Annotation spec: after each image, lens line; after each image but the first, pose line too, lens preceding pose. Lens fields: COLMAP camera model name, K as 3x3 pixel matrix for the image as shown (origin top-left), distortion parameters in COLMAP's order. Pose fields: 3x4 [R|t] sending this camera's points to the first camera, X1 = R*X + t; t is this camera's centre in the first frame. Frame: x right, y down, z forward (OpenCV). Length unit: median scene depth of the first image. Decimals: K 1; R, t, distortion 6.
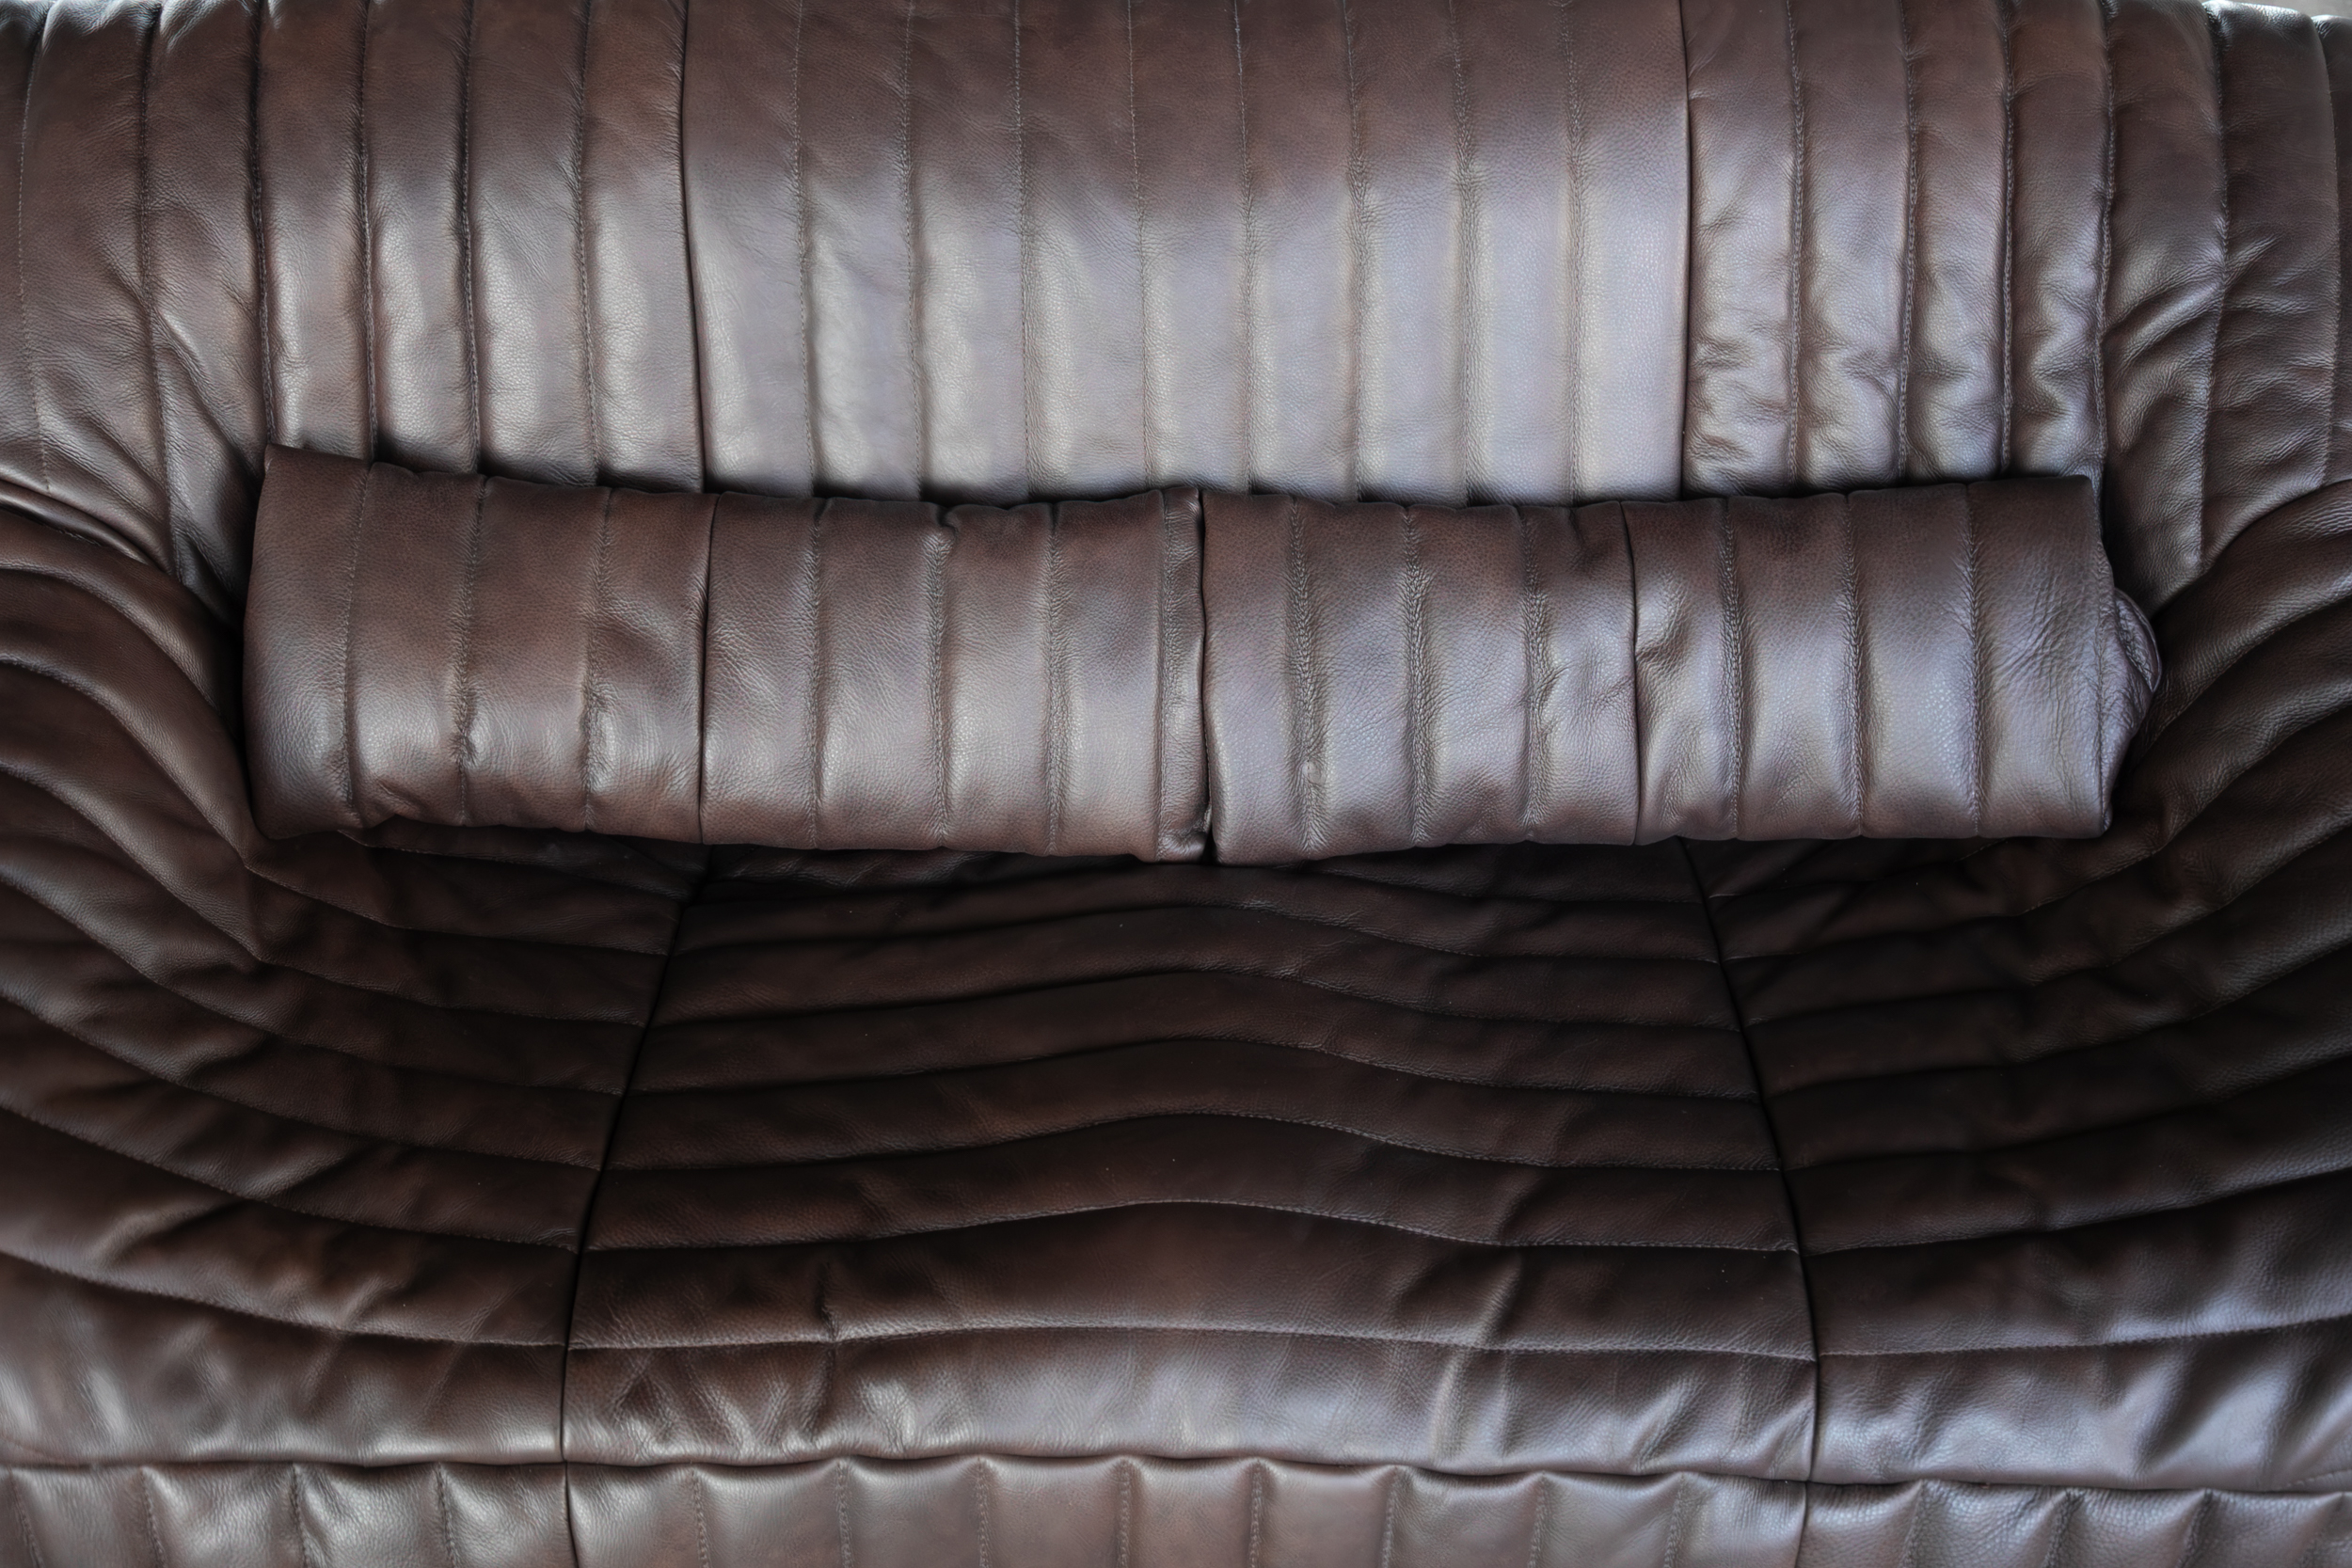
lens RADIAL K [[2712.7, 0, 1162.8], [0, 2712.7, 798.4], [0, 0, 1]] dist [-0.005340, 0.000000]
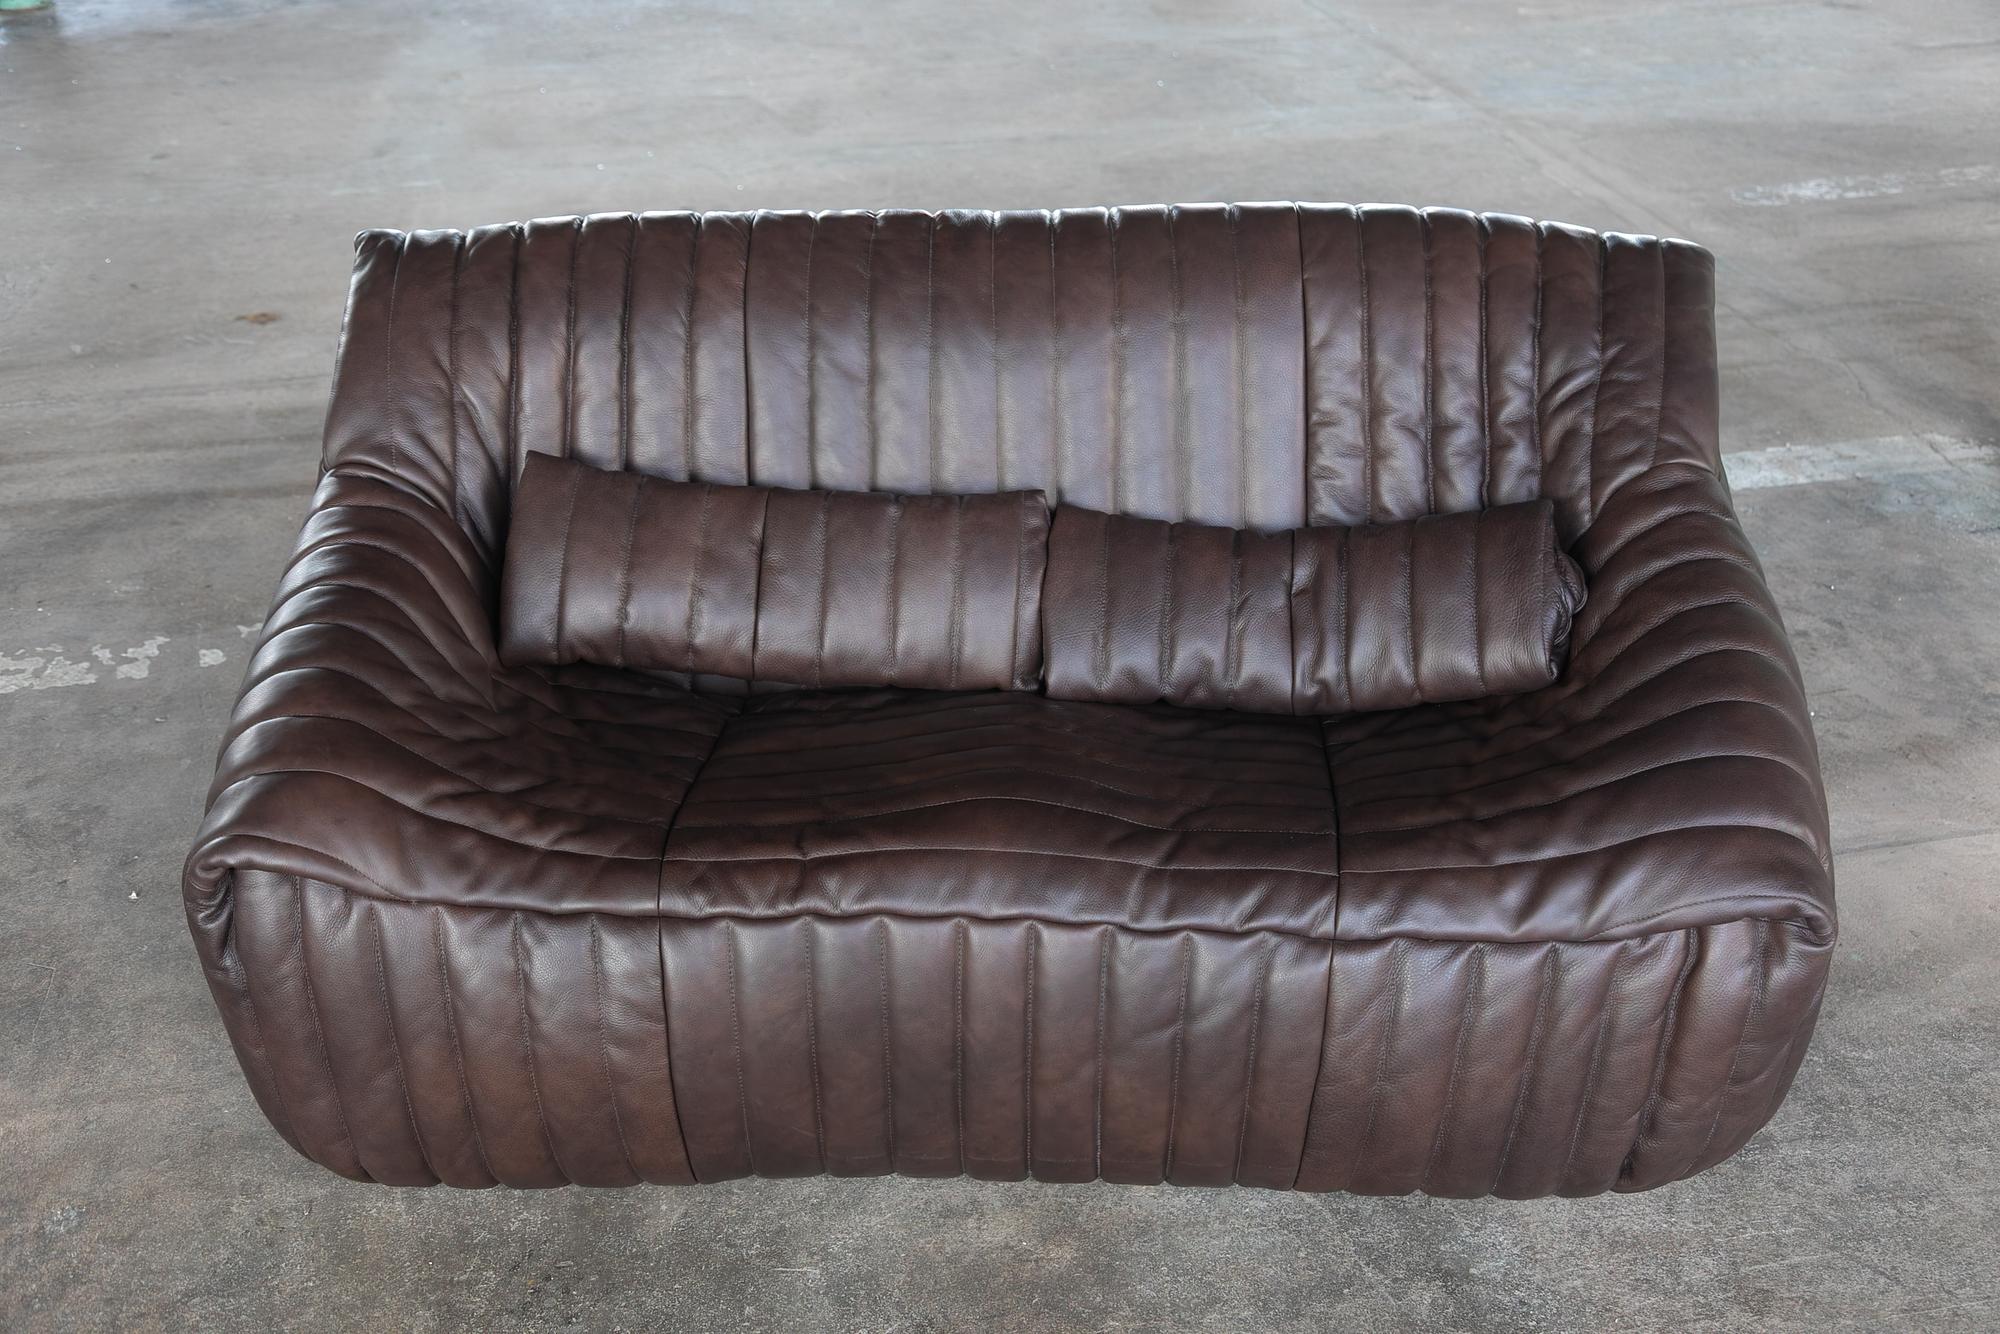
lens RADIAL K [[2307.0, 0, 1012.4], [0, 2307.0, 680.3], [0, 0, 1]] dist [-0.005340, 0.000000]
pose [[0.998871, 0.004472, -0.047288, 0.077029], [-0.014160, 0.978324, -0.206597, 0.328397], [0.045339, 0.207033, 0.977283, -0.458155]]
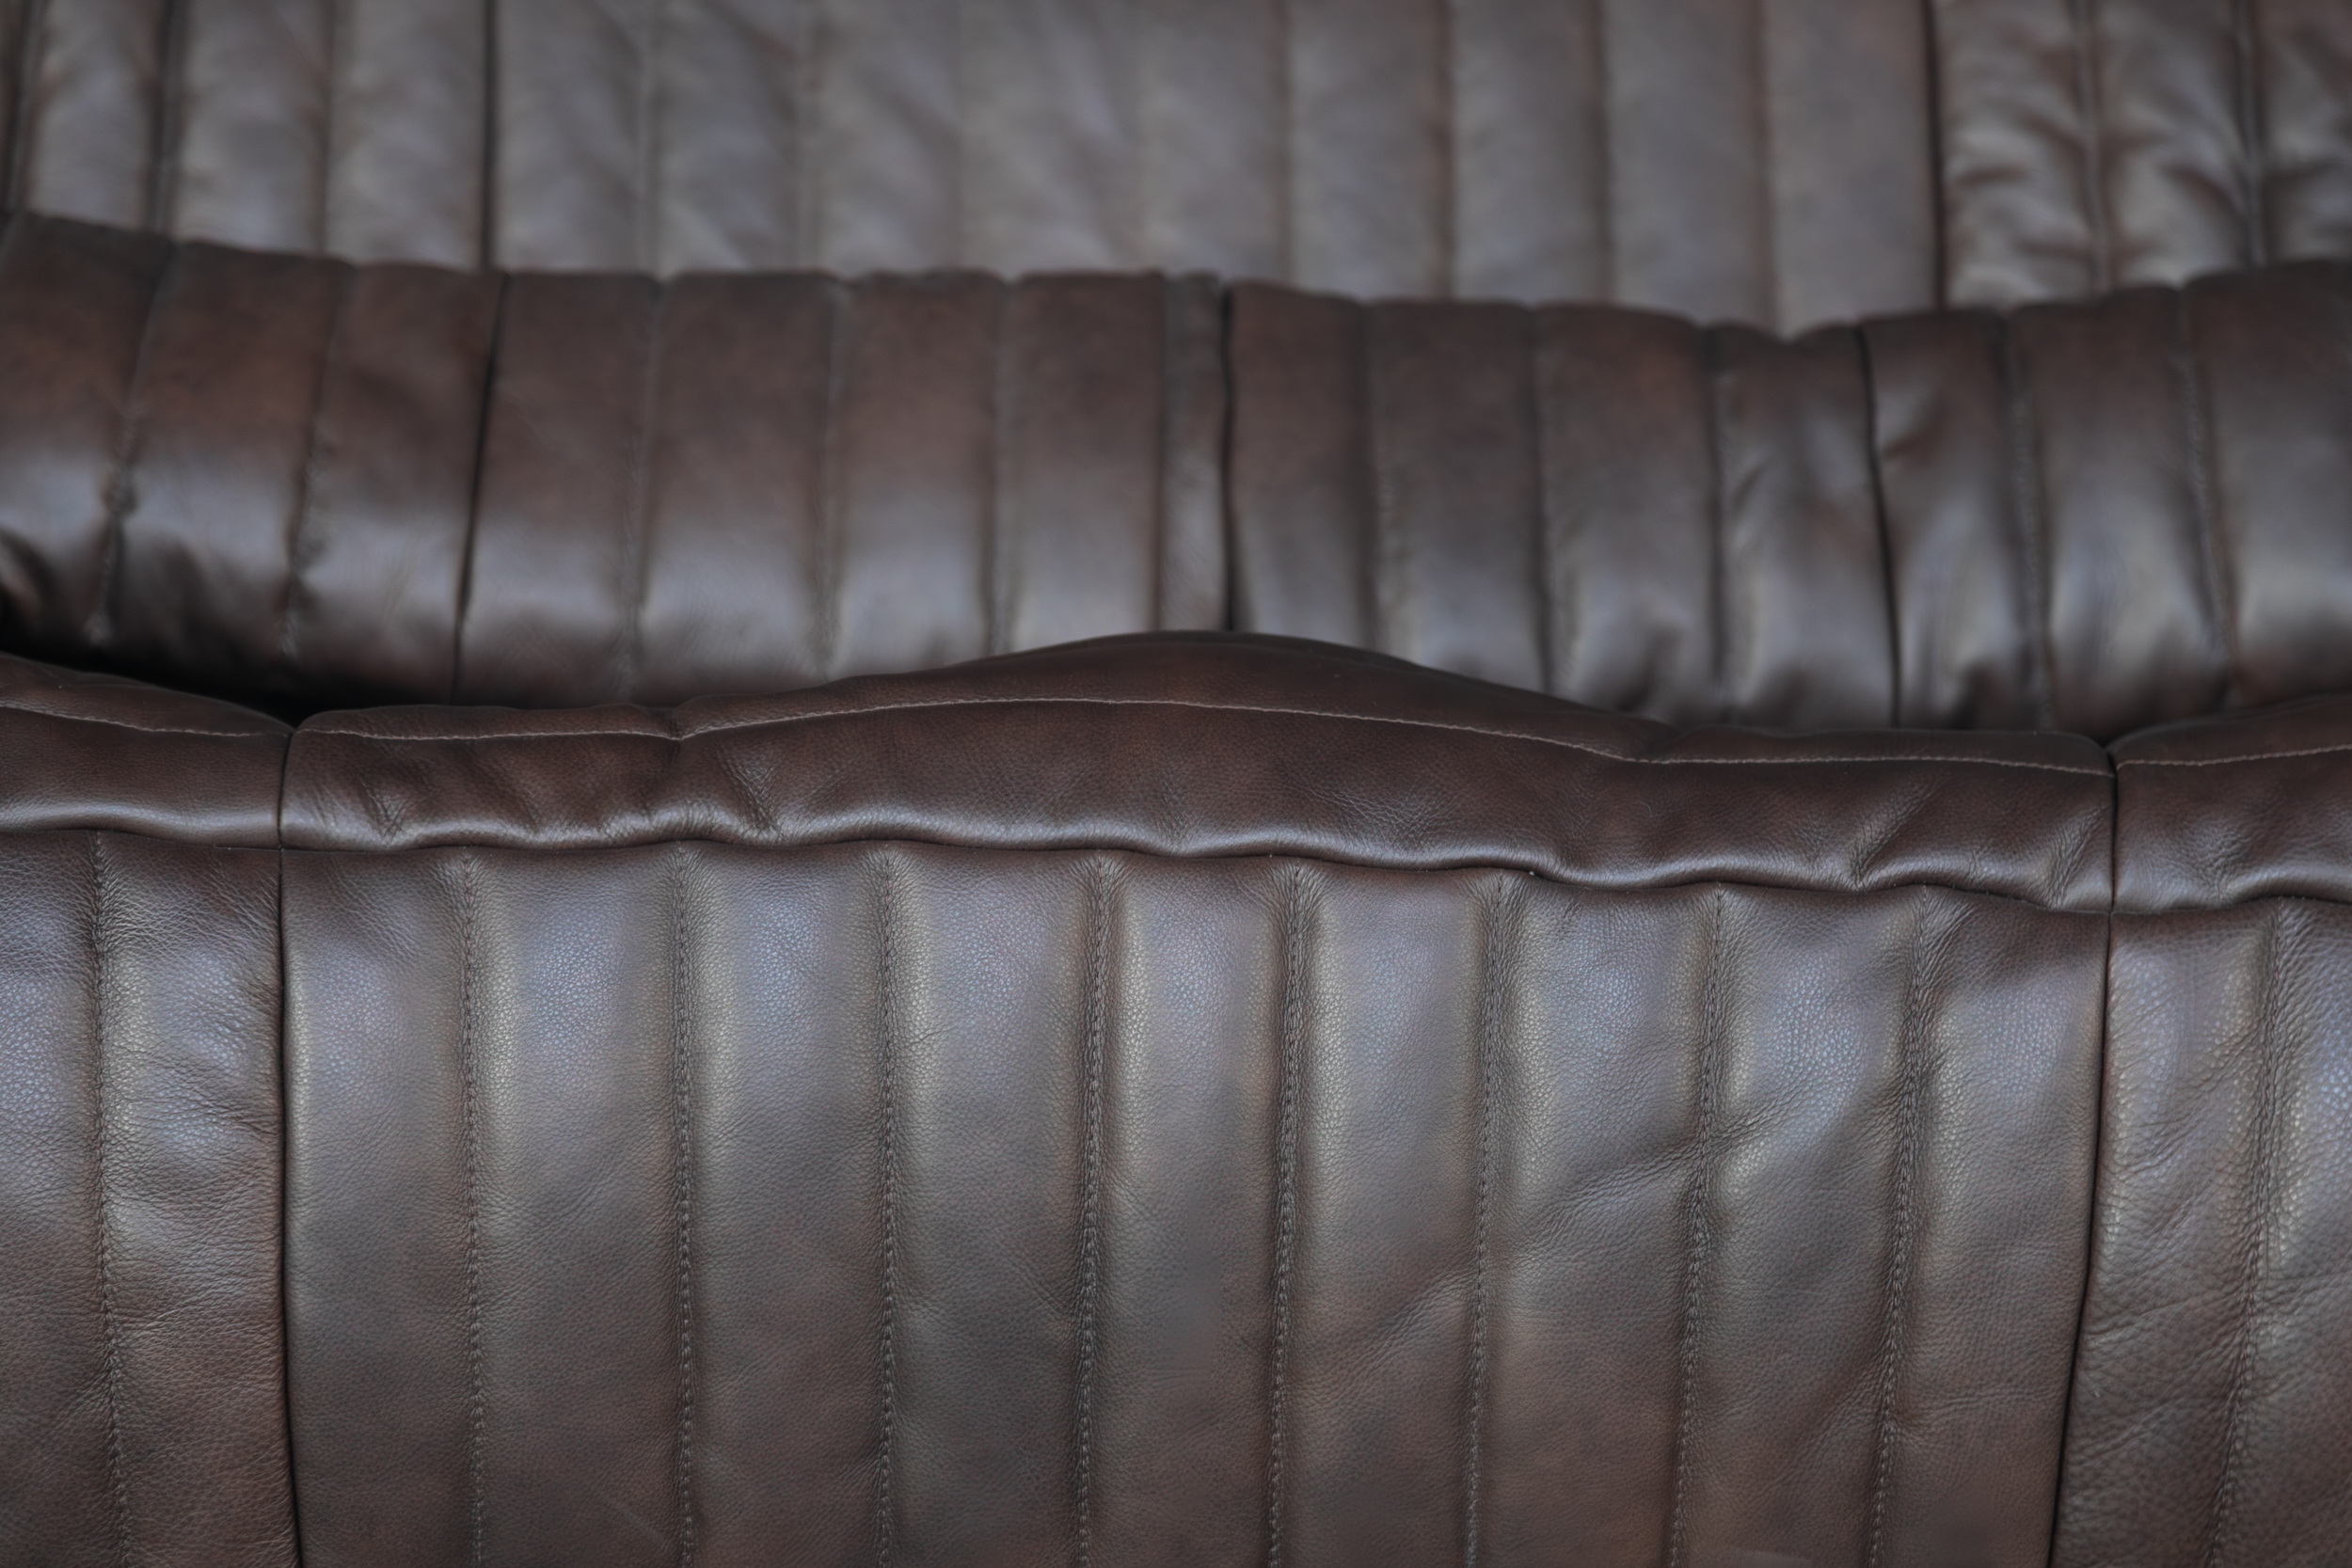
lens RADIAL K [[6619.2, 0, 1171.7], [0, 6619.2, 780.0], [0, 0, 1]] dist [-0.059518, 0.000000]
pose [[0.999986, 0.002200, -0.004761, 0.010179], [-0.004461, 0.834160, -0.551505, 0.921732], [0.002758, 0.551519, 0.834158, -0.320071]]
